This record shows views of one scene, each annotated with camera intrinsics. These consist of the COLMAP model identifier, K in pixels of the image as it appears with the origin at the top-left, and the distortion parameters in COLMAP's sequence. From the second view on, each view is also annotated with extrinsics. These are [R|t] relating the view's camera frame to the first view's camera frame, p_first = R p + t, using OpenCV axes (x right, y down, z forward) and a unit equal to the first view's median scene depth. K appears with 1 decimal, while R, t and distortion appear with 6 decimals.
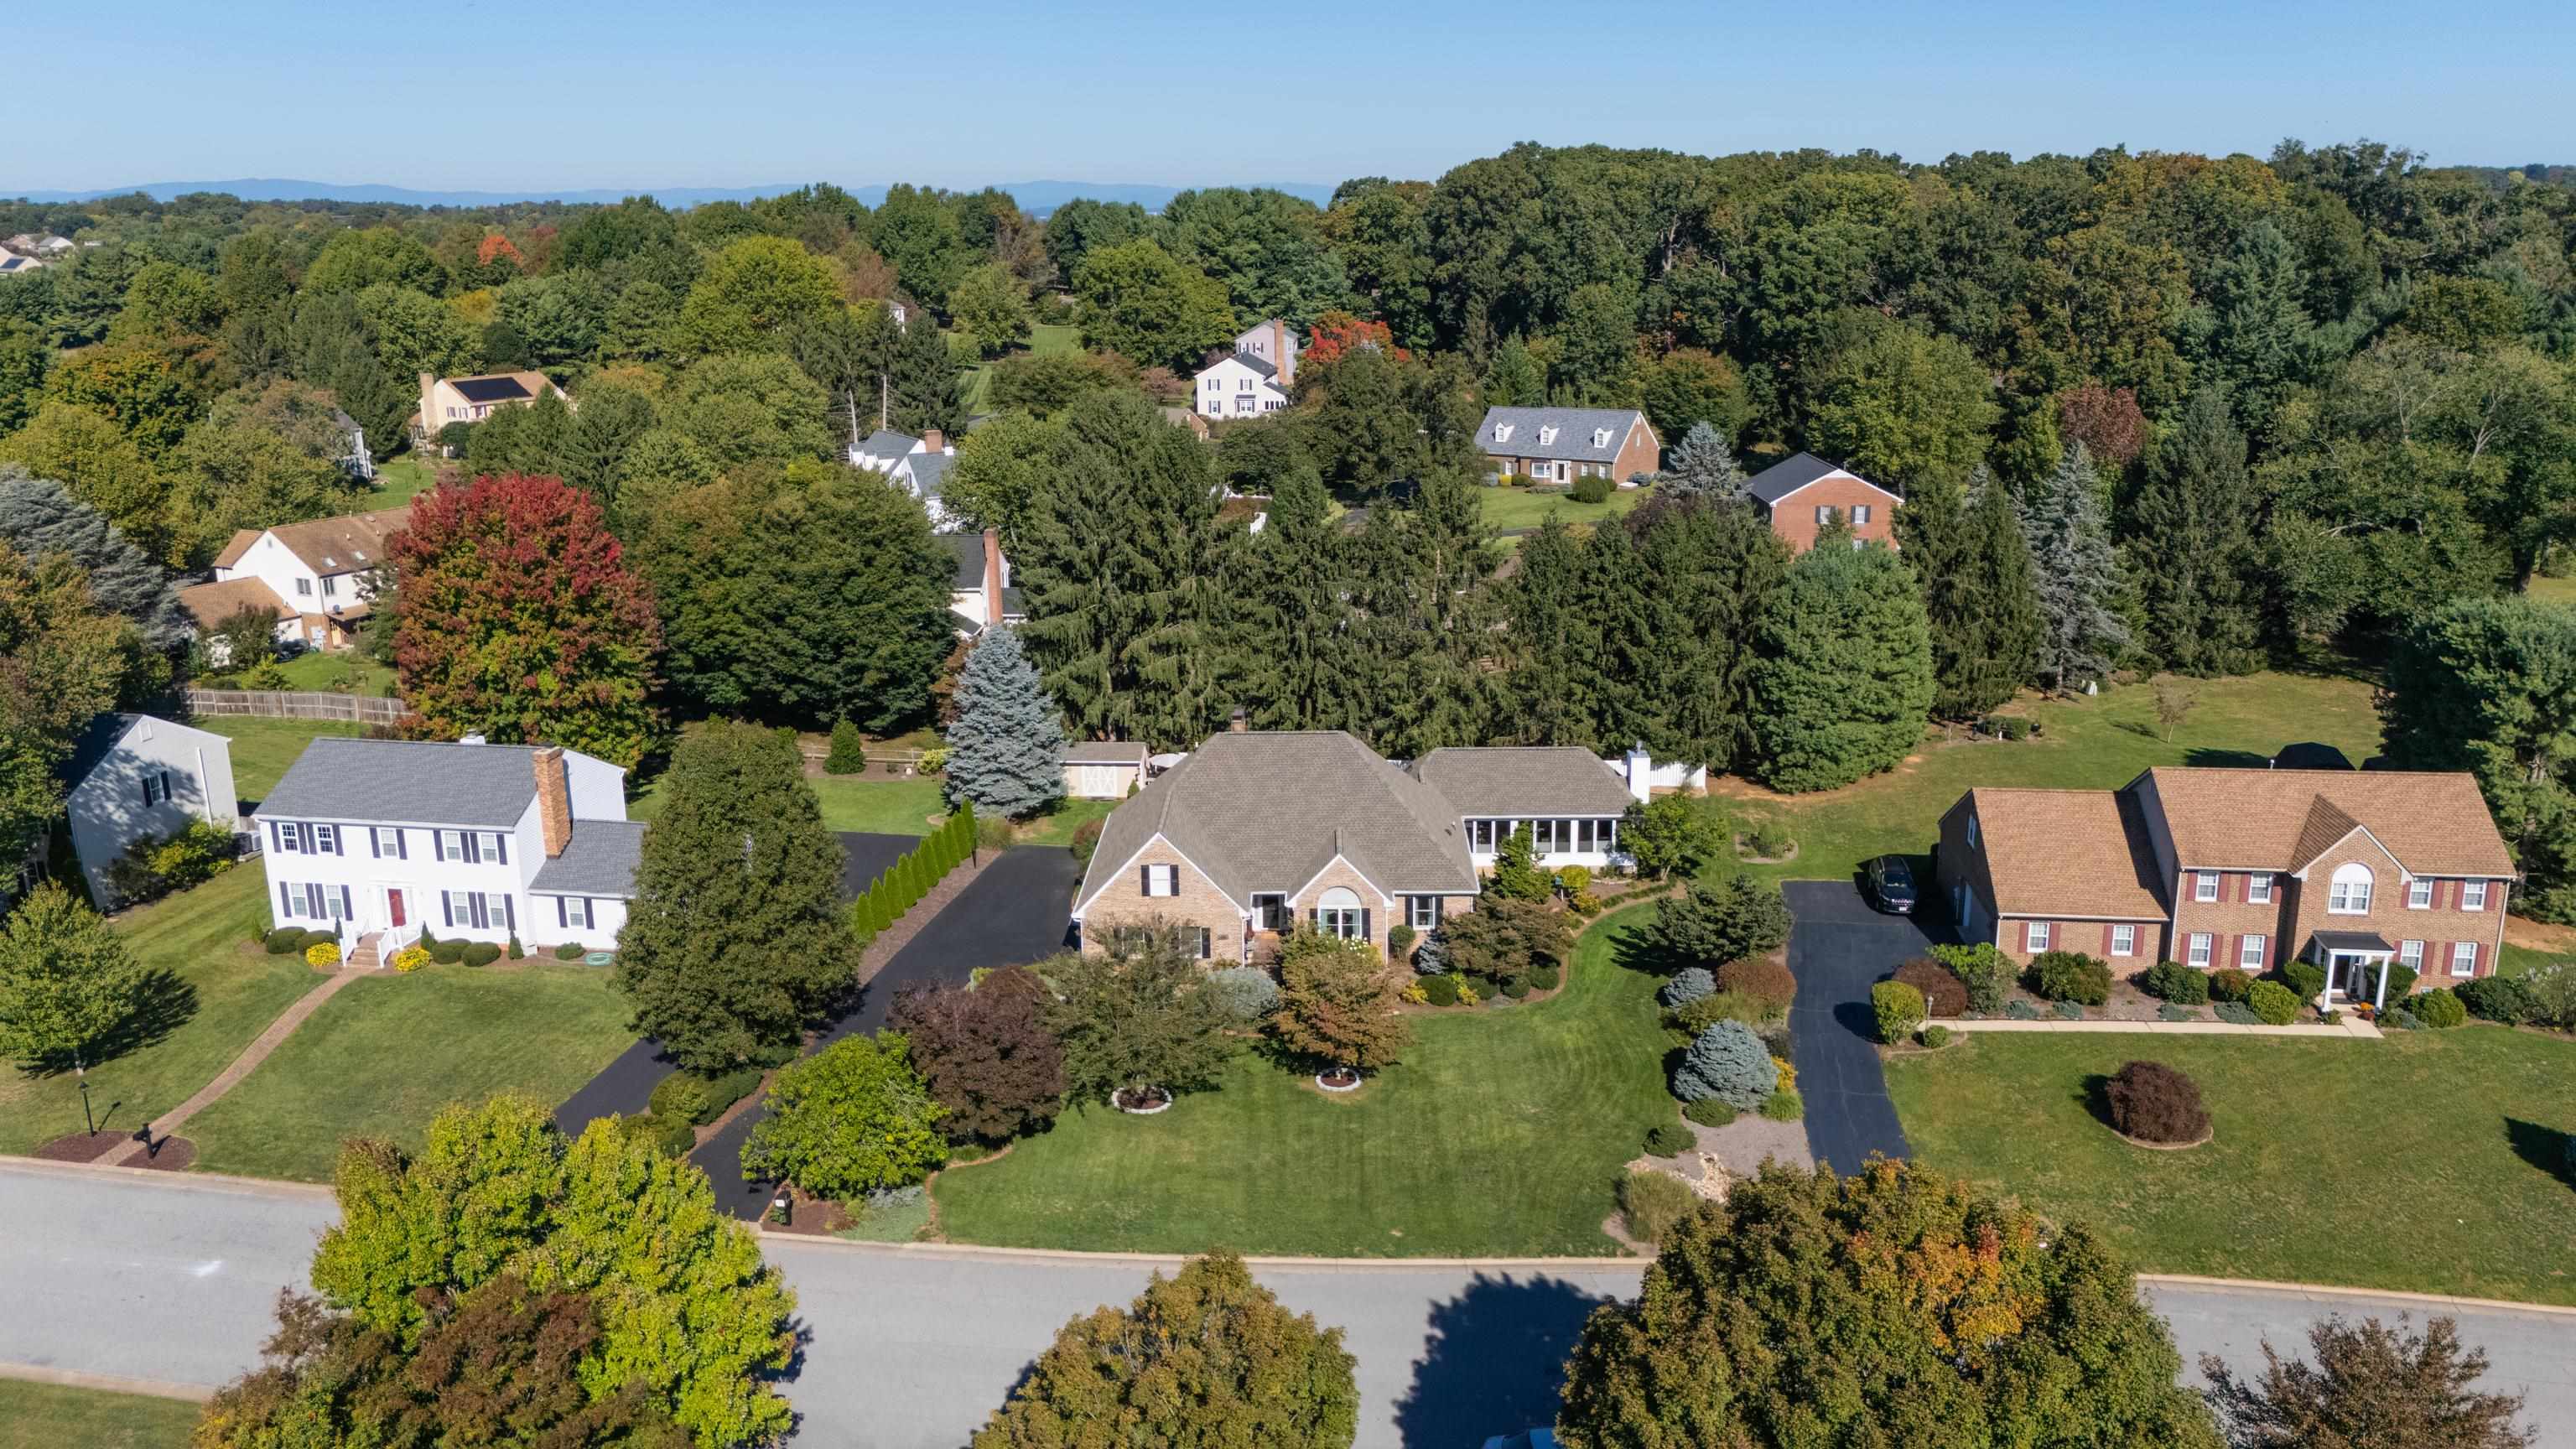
lens RADIAL K [[1899.4, 0, 1288.0], [0, 1899.4, 729.9], [0, 0, 1]] dist [0.069551, -0.067130]
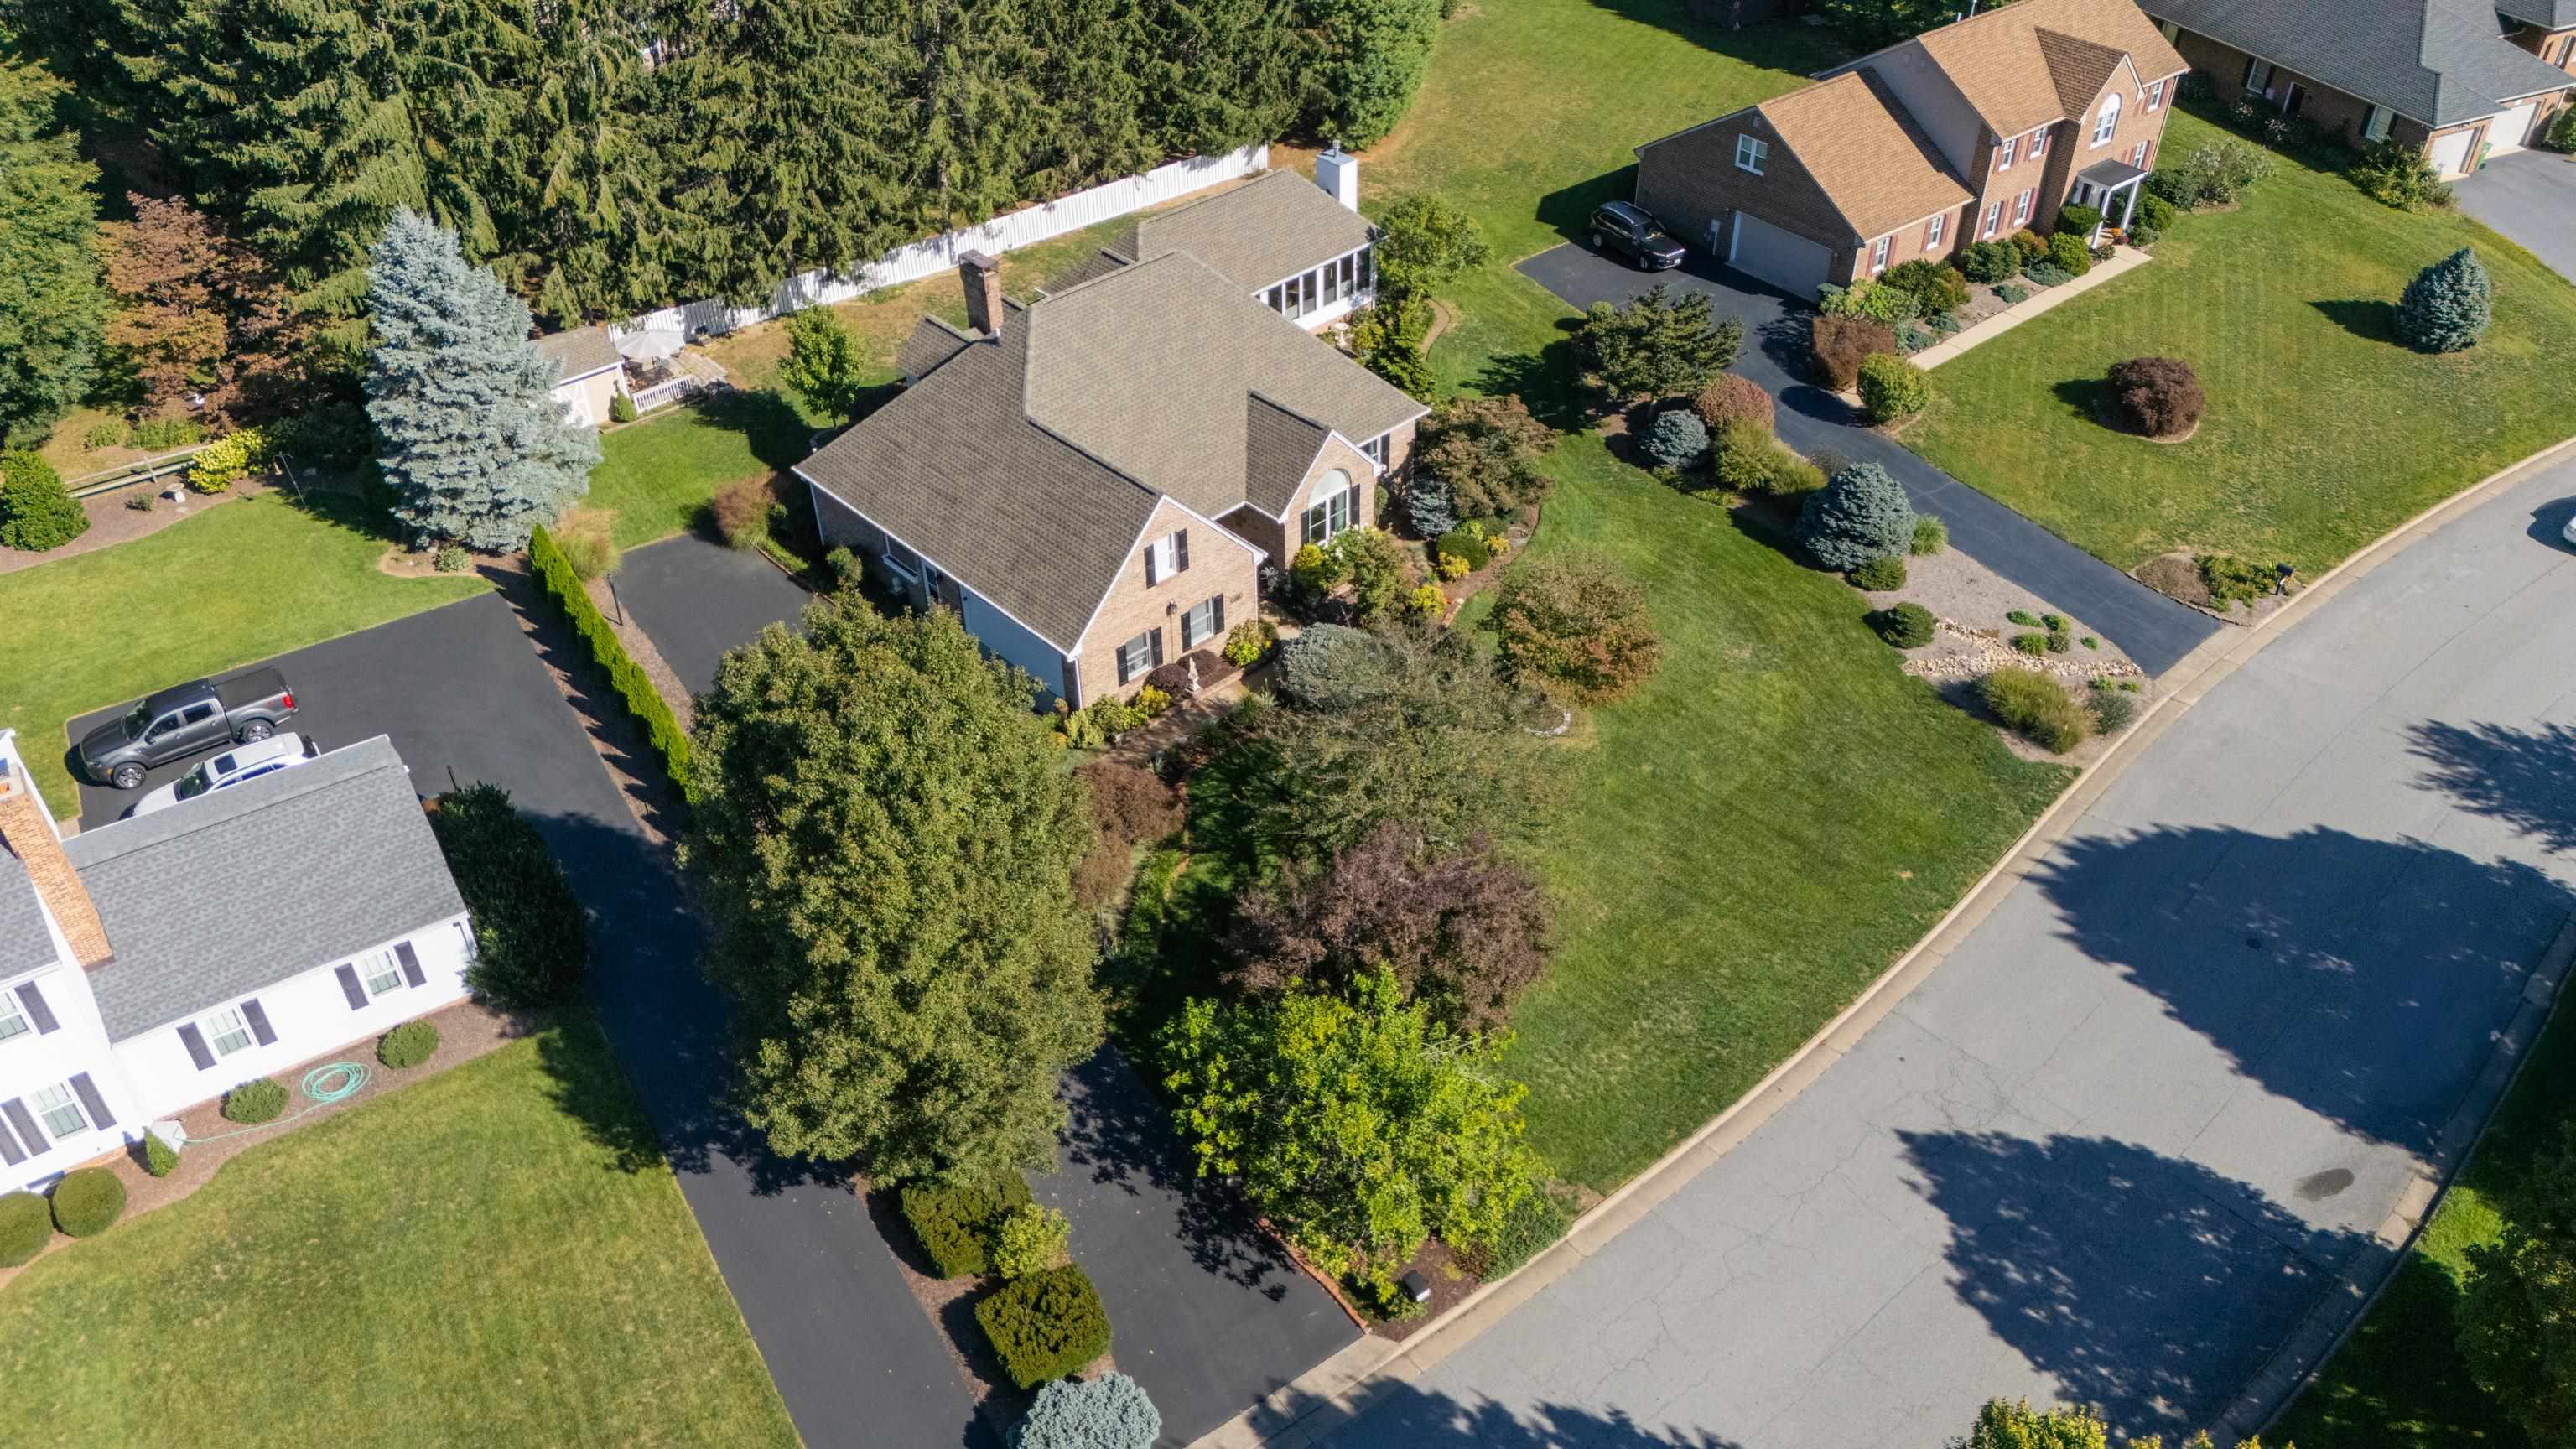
lens RADIAL K [[1899.4, 0, 1295.9], [0, 1899.4, 723.9], [0, 0, 1]] dist [0.069551, -0.067130]
pose [[0.713397, -0.428653, 0.554366, -0.353868], [0.185126, 0.878271, 0.440872, -0.128888], [-0.675865, -0.211889, 0.705911, 0.390235]]
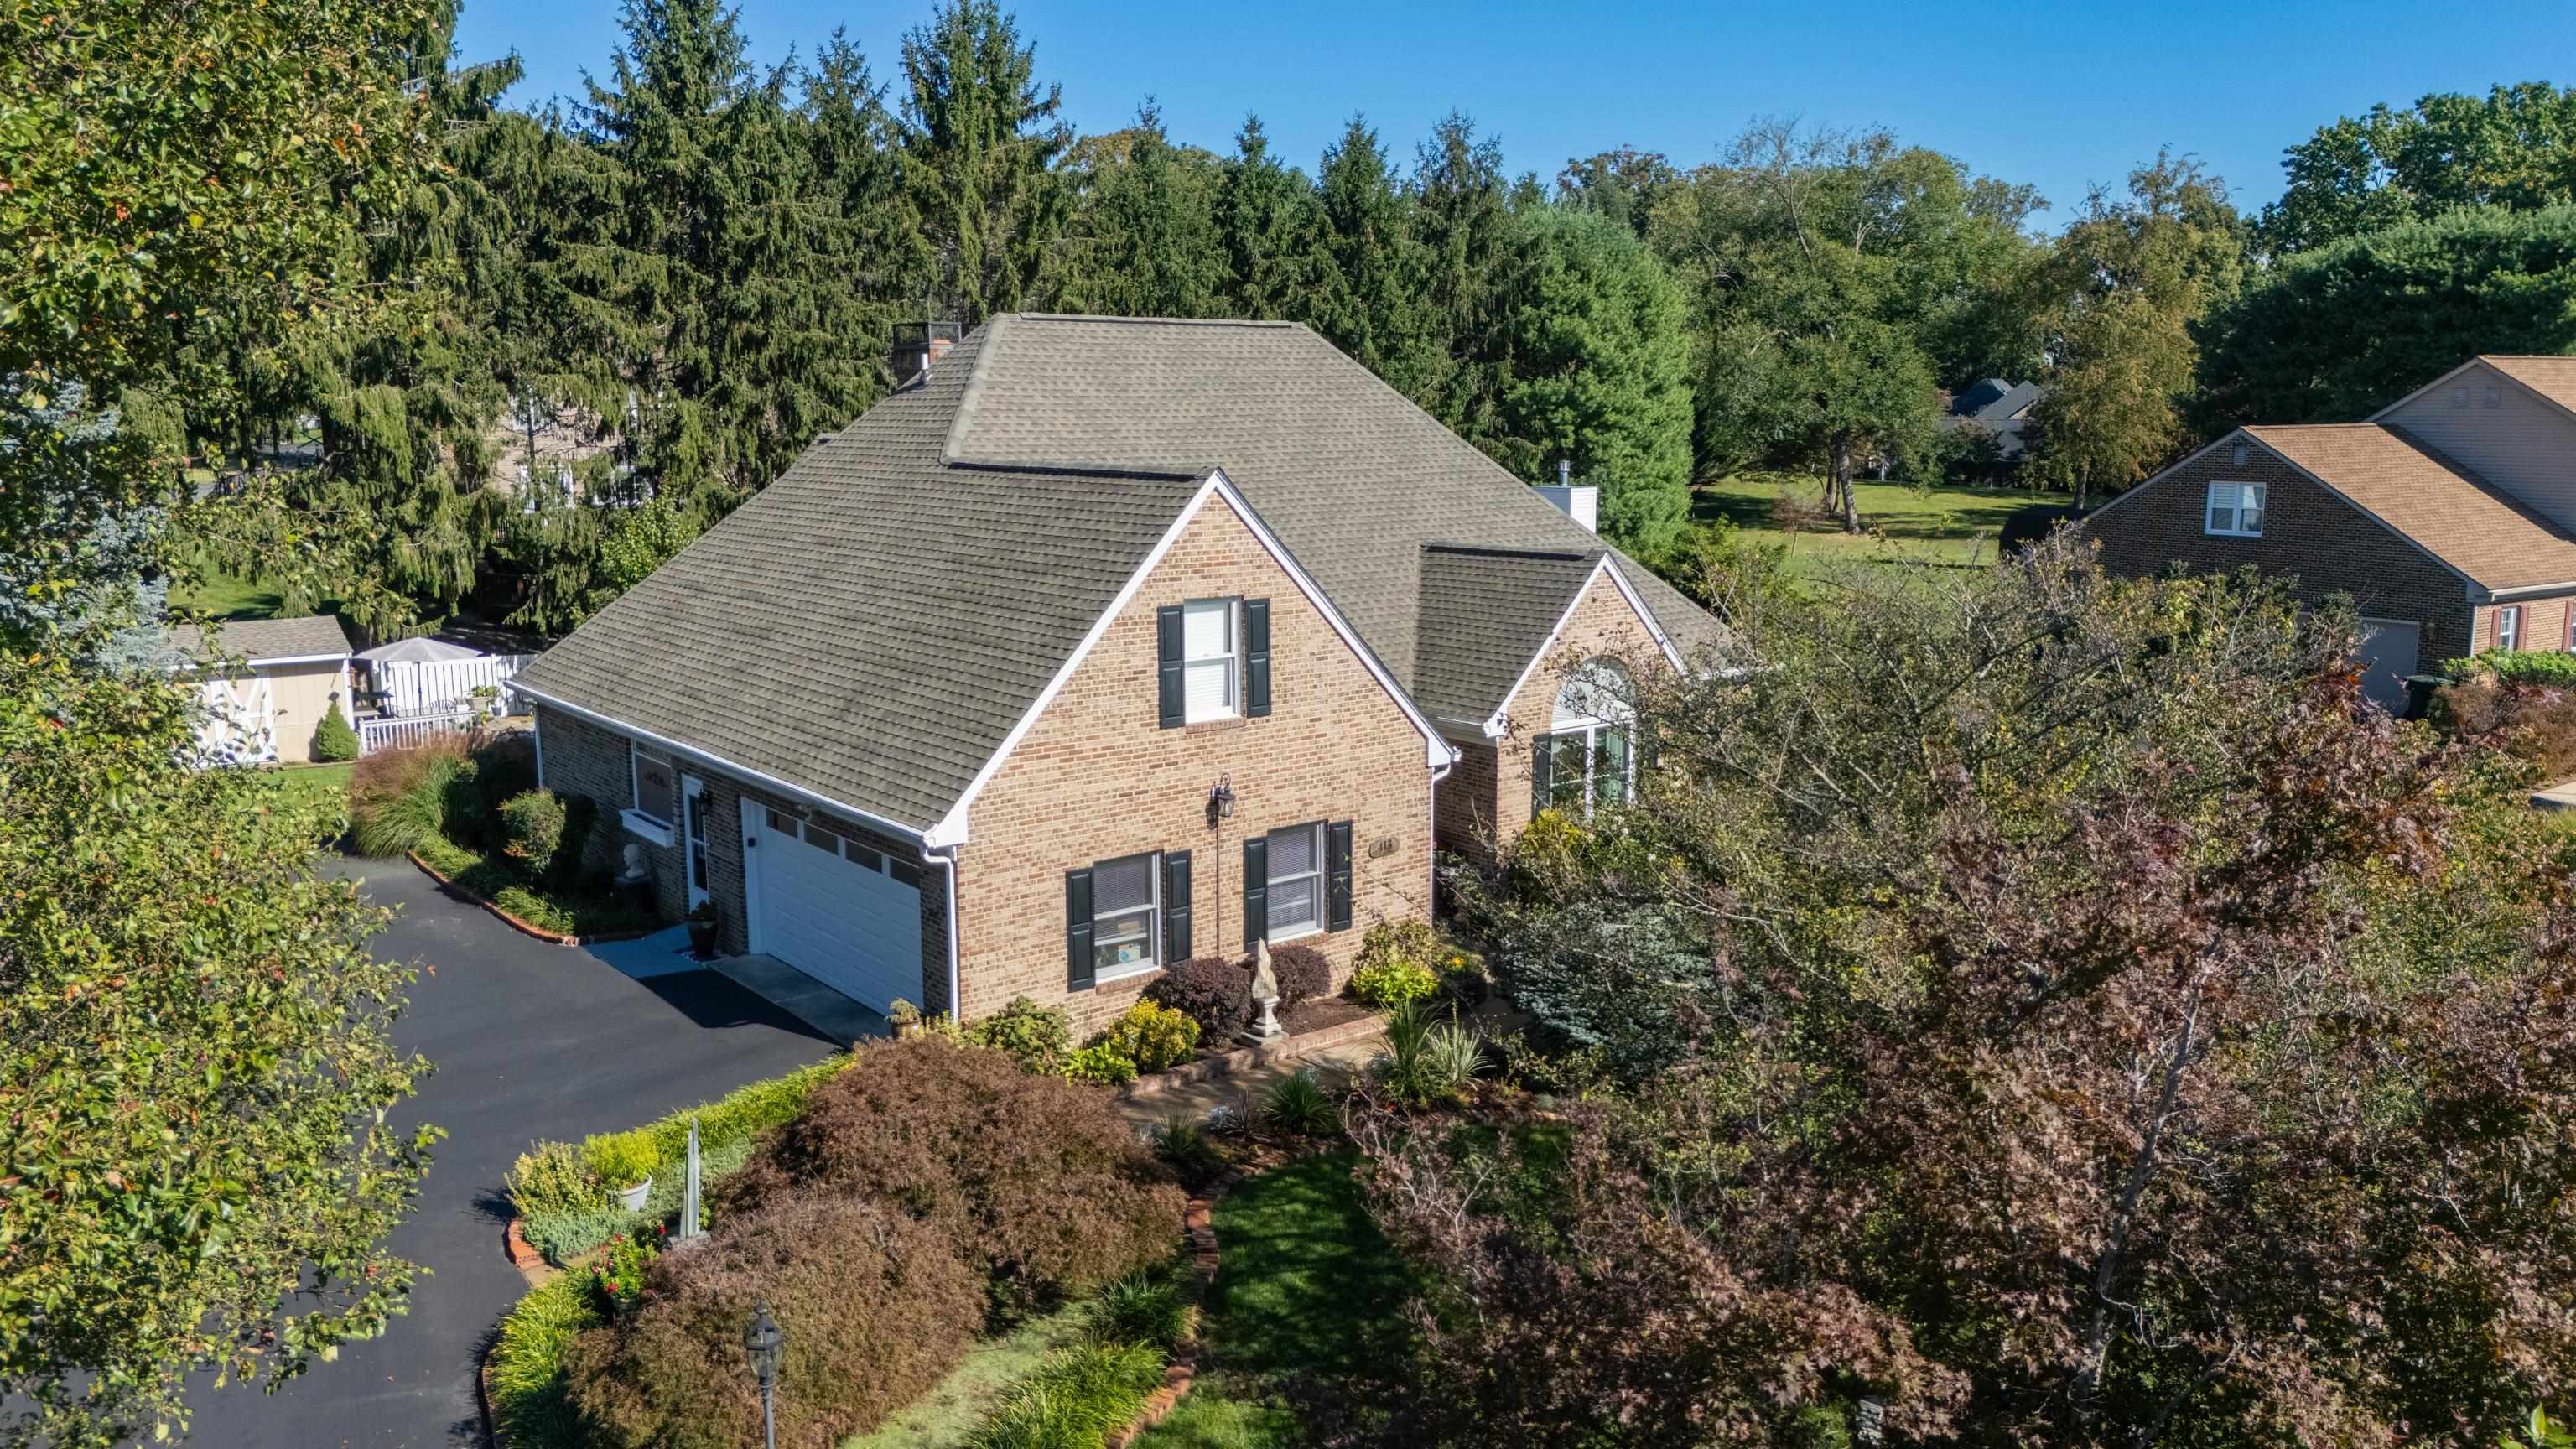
lens RADIAL K [[1899.4, 0, 1298.3], [0, 1899.4, 736.1], [0, 0, 1]] dist [0.069551, -0.067130]
pose [[0.772158, -0.098584, 0.627737, -0.187109], [0.157172, 0.986826, -0.038355, 0.083370], [-0.615686, 0.128279, 0.777480, 0.637505]]
